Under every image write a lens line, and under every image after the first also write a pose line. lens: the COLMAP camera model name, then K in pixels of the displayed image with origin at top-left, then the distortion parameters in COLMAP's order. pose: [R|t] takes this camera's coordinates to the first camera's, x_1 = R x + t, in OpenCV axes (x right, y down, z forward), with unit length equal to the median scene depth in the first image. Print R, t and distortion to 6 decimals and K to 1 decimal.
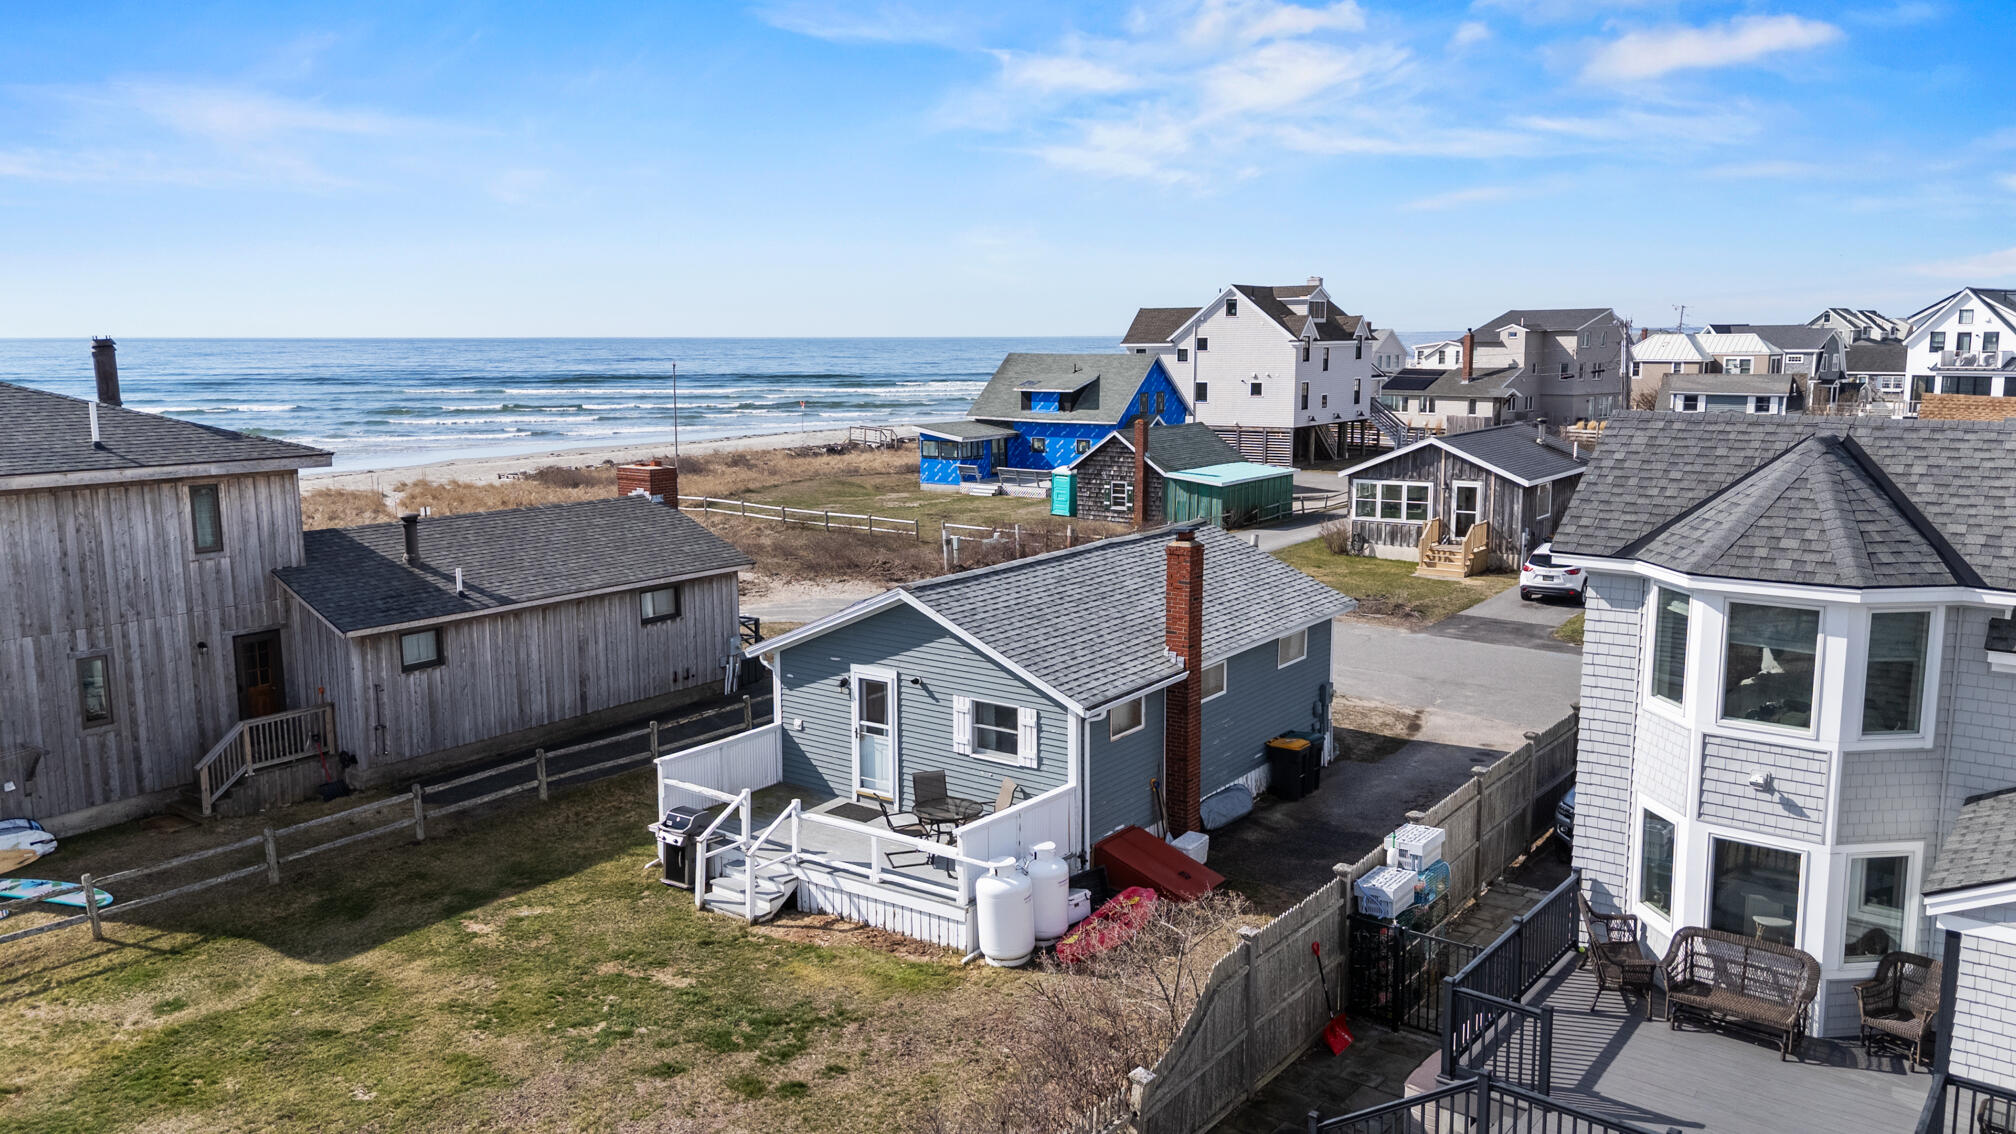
lens RADIAL K [[1464.7, 0, 1014.5], [0, 1464.7, 570.5], [0, 0, 1]] dist [0.091752, -0.095640]
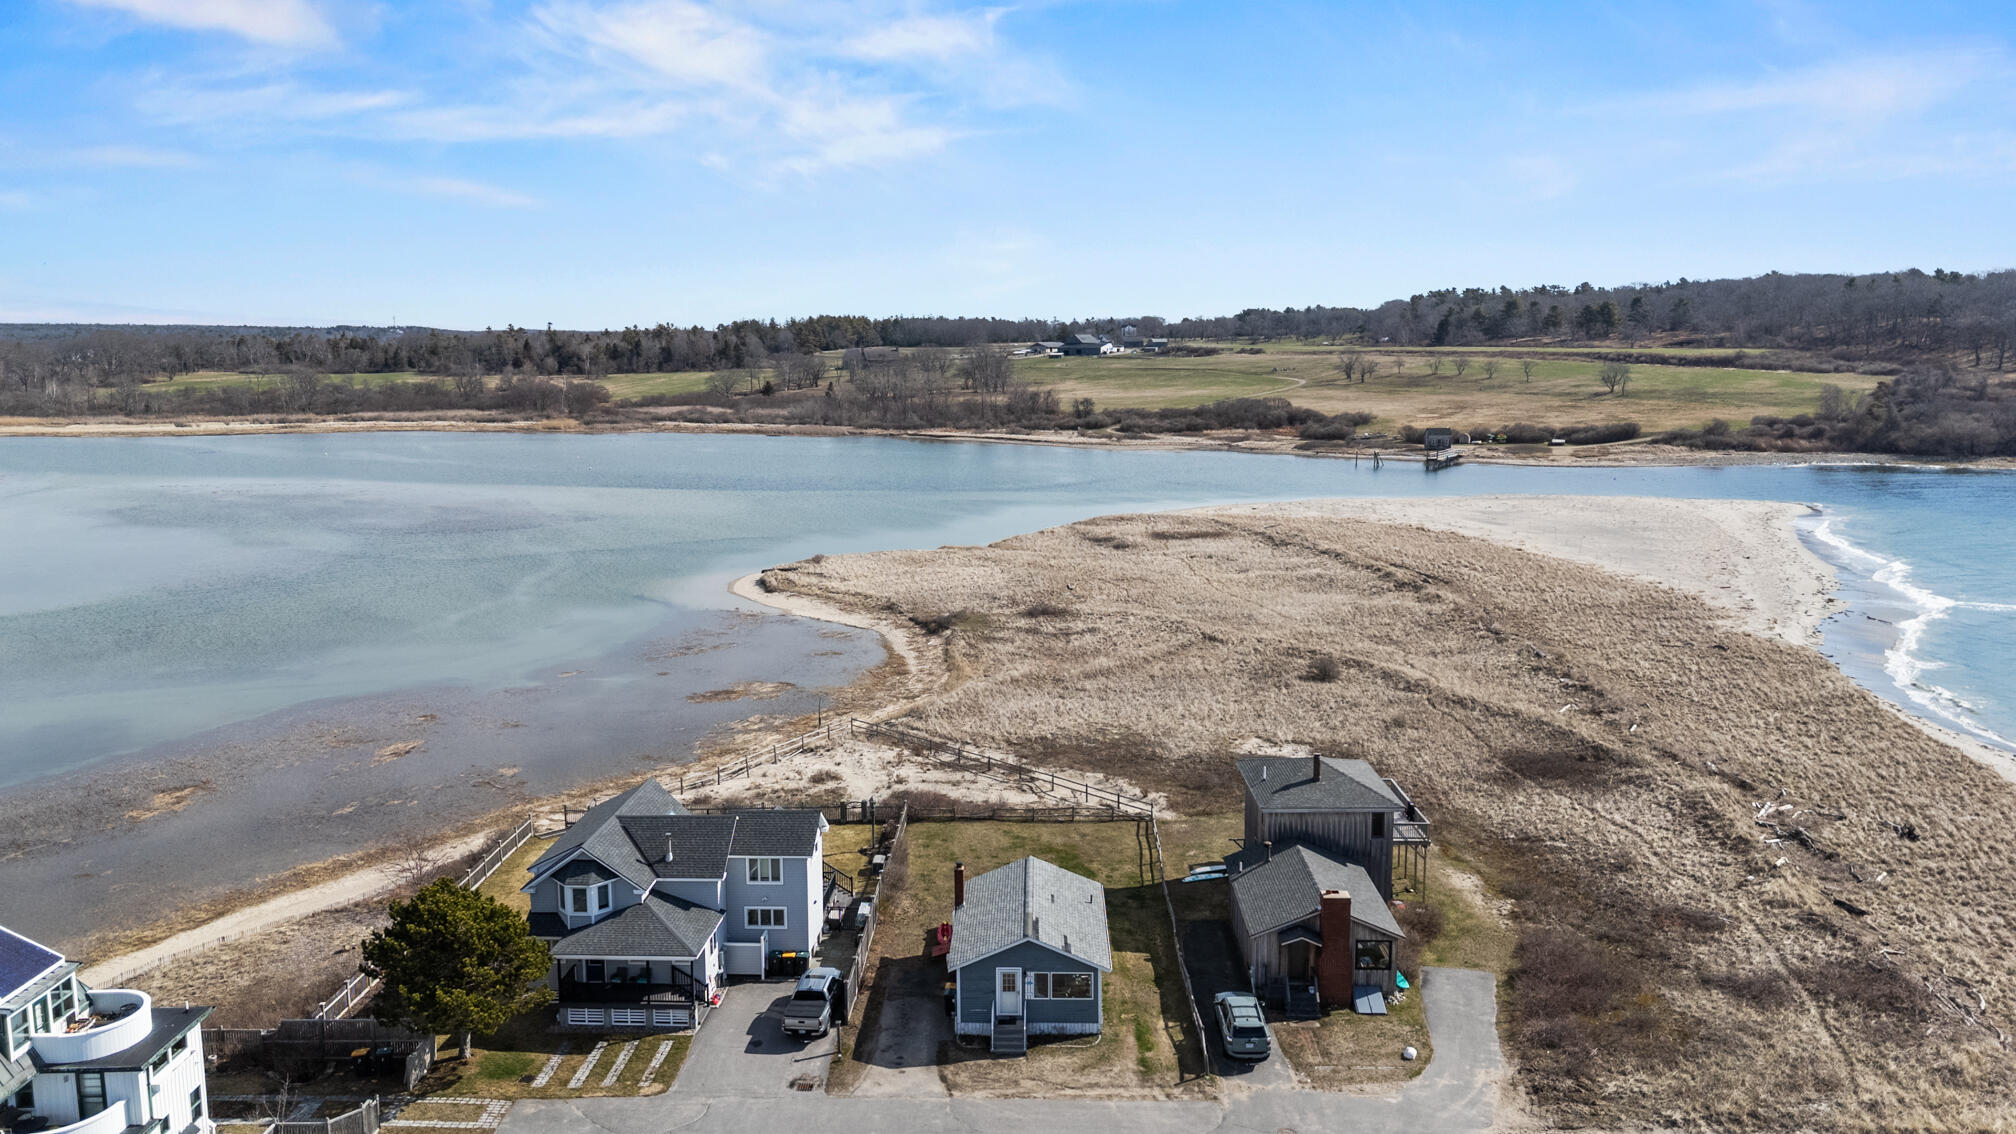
lens RADIAL K [[1464.7, 0, 1014.5], [0, 1464.7, 570.5], [0, 0, 1]] dist [0.091752, -0.095640]
pose [[-0.819787, 0.094004, -0.564901, 2.120281], [-0.088769, 0.953653, 0.287518, -1.871724], [0.565747, 0.285849, -0.773447, 4.108409]]
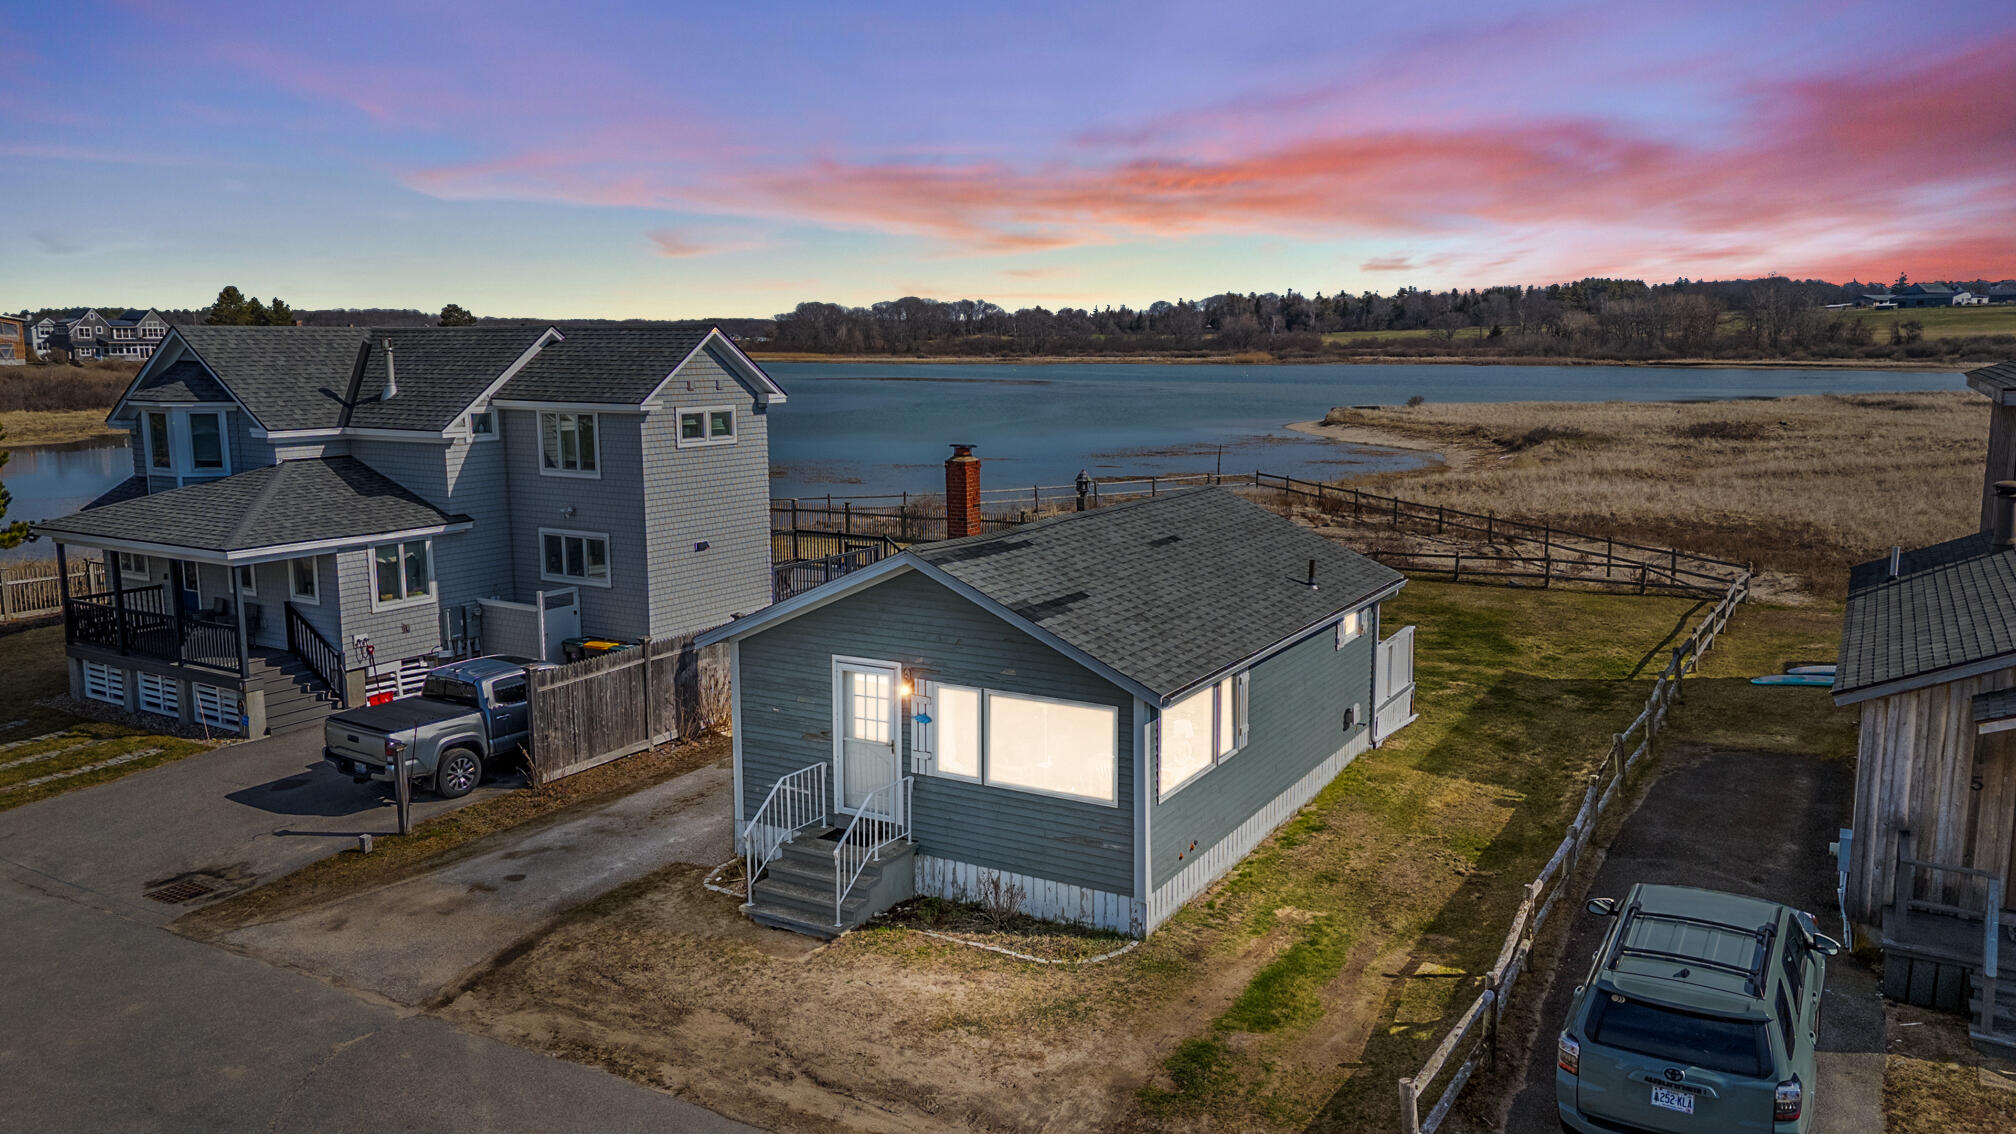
lens RADIAL K [[1464.7, 0, 1014.5], [0, 1464.7, 570.5], [0, 0, 1]] dist [0.091752, -0.095640]
pose [[-0.994343, 0.023135, -0.103671, 0.251673], [-0.010676, 0.949285, 0.314235, -0.362078], [0.105683, 0.313564, -0.943668, 2.651123]]
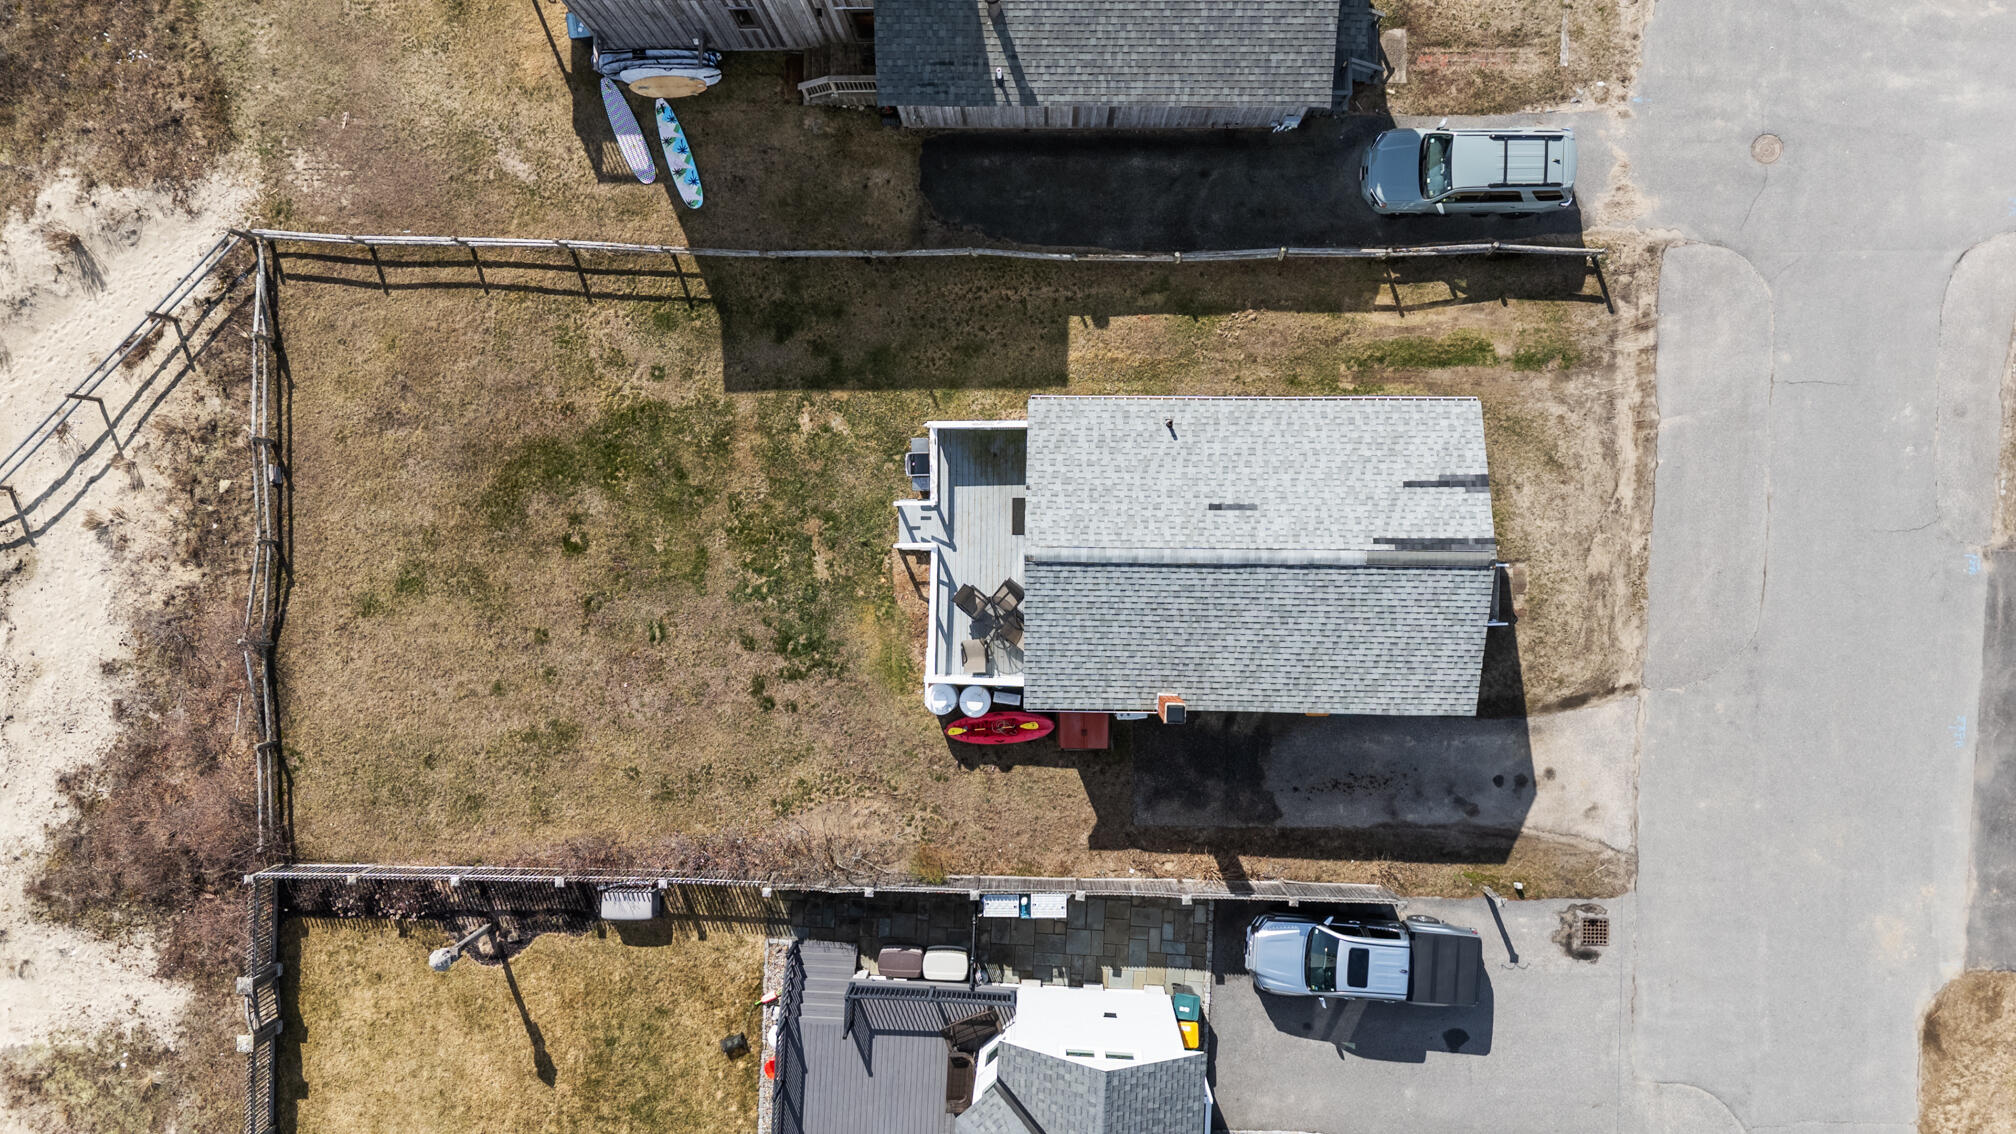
lens RADIAL K [[1464.7, 0, 1014.5], [0, 1464.7, 570.5], [0, 0, 1]] dist [0.091752, -0.095640]
pose [[0.577157, 0.816633, -0.000481, -0.088936], [-0.105062, 0.074837, 0.991646, -1.707540], [0.809847, -0.572285, 0.128989, 1.020834]]
